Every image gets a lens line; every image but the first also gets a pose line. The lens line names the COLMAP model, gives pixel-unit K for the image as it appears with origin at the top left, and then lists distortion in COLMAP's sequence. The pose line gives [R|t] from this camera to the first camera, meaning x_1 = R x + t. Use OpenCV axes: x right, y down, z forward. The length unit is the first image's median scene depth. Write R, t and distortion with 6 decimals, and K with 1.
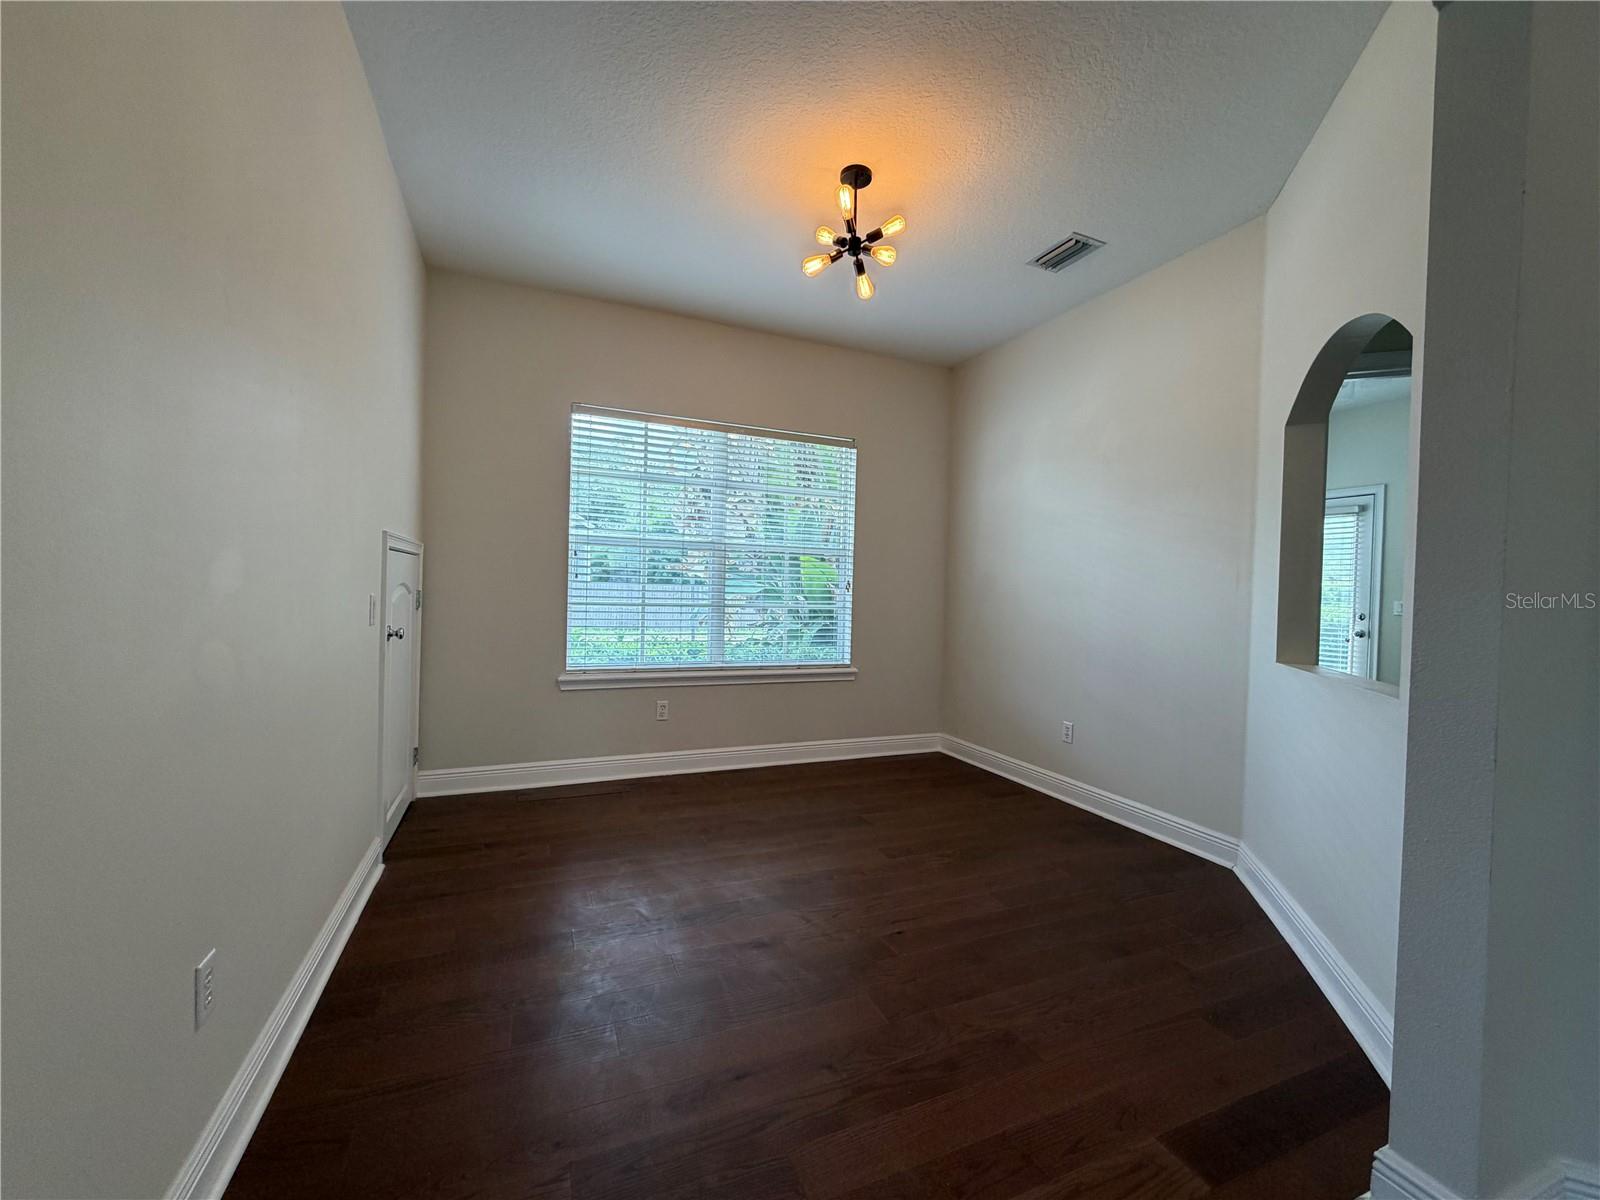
lens RADIAL K [[639.1, 0, 802.9], [0, 639.1, 597.0], [0, 0, 1]] dist [-0.000839, 0.000535]
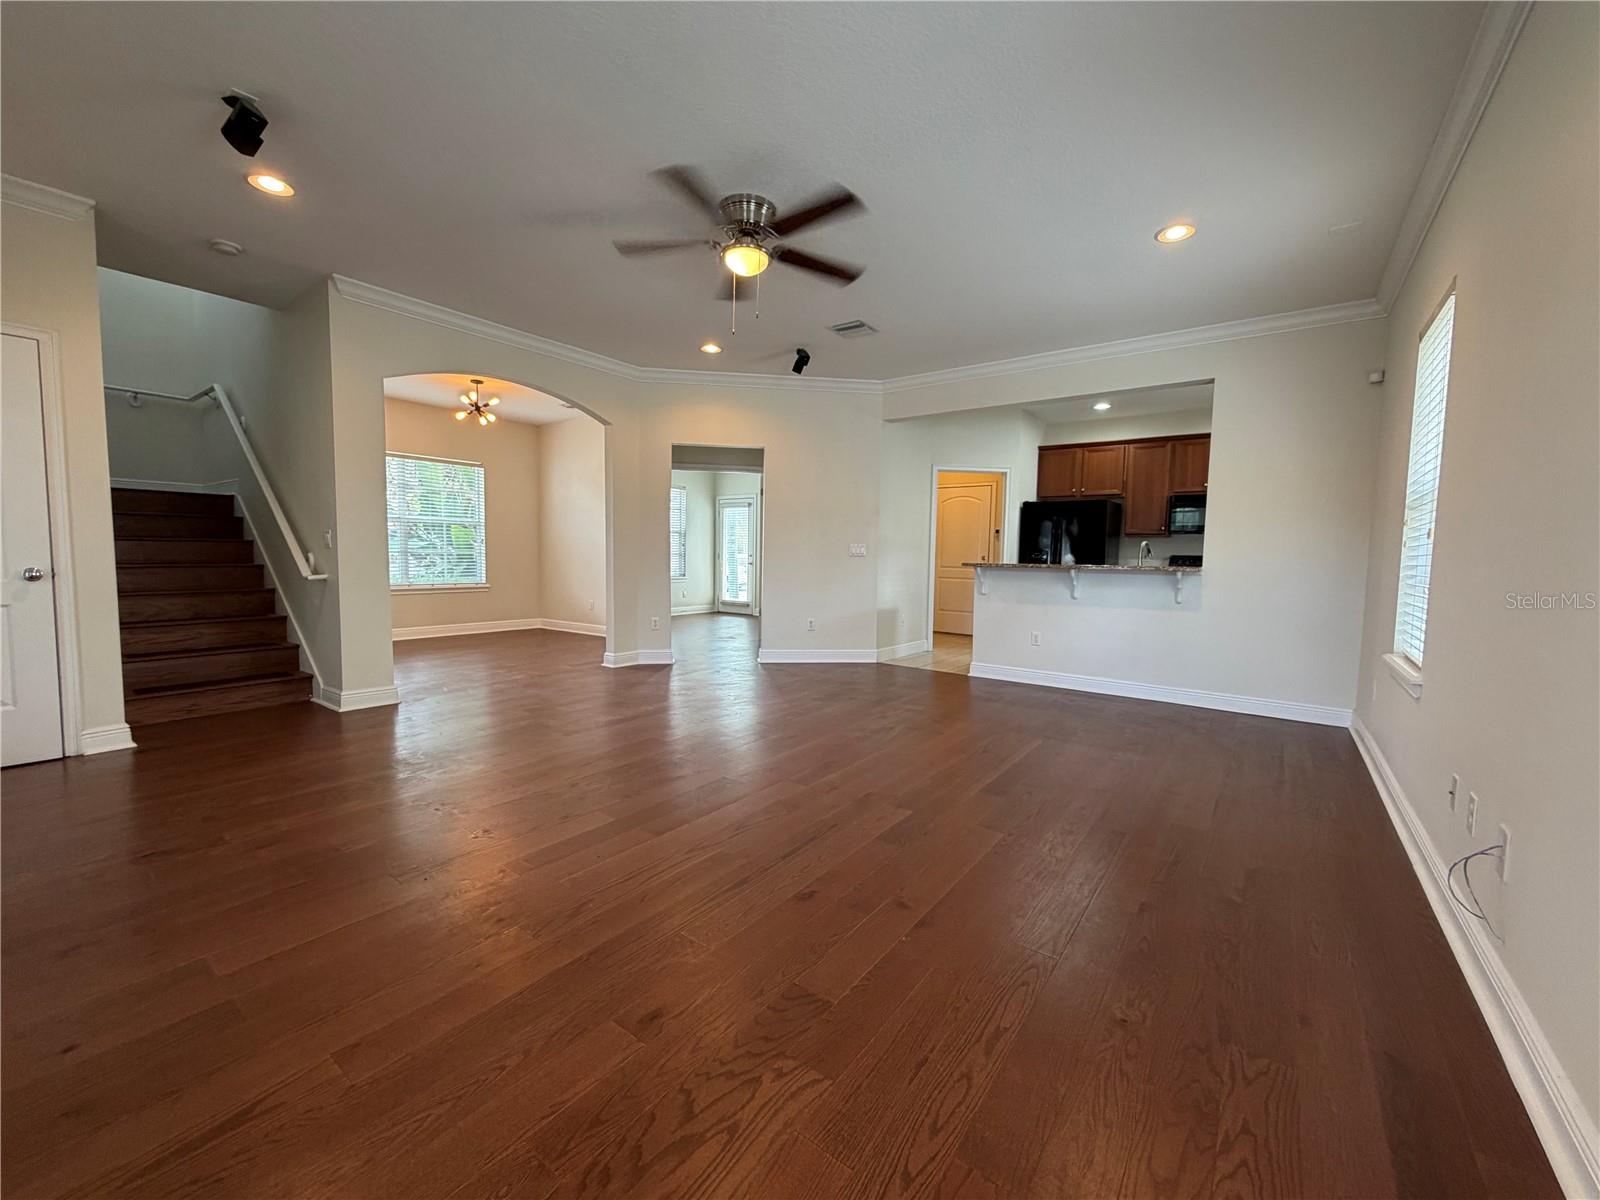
lens RADIAL K [[639.1, 0, 800.3], [0, 639.1, 600.2], [0, 0, 1]] dist [-0.000839, 0.000535]
pose [[0.865634, -0.048012, 0.498371, -0.059146], [0.009523, 0.996790, 0.079487, 0.013209], [-0.500588, -0.064061, 0.863312, -1.017277]]
